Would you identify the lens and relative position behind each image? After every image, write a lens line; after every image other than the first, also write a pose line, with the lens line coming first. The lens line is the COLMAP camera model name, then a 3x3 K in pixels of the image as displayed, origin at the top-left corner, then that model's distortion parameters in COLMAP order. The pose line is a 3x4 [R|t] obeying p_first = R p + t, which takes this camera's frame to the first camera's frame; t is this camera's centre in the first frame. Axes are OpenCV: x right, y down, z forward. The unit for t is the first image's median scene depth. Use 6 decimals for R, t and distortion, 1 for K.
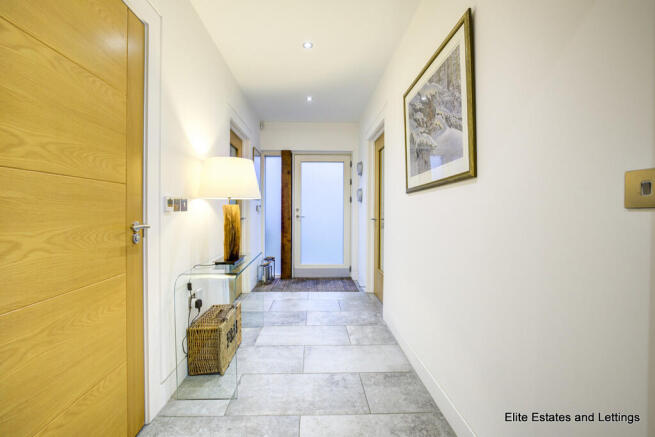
lens RADIAL K [[282.3, 0, 325.4], [0, 282.3, 215.5], [0, 0, 1]] dist [-0.012590, 0.001097]
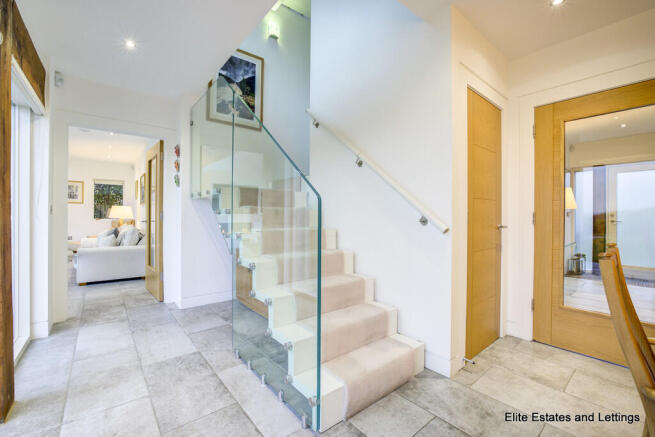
lens RADIAL K [[282.3, 0, 323.7], [0, 282.3, 217.8], [0, 0, 1]] dist [-0.012590, 0.001097]
pose [[0.605051, 0.001141, -0.796186, 0.094860], [-0.005971, 0.999977, -0.003105, -0.000459], [0.796164, 0.006633, 0.605044, -0.621230]]
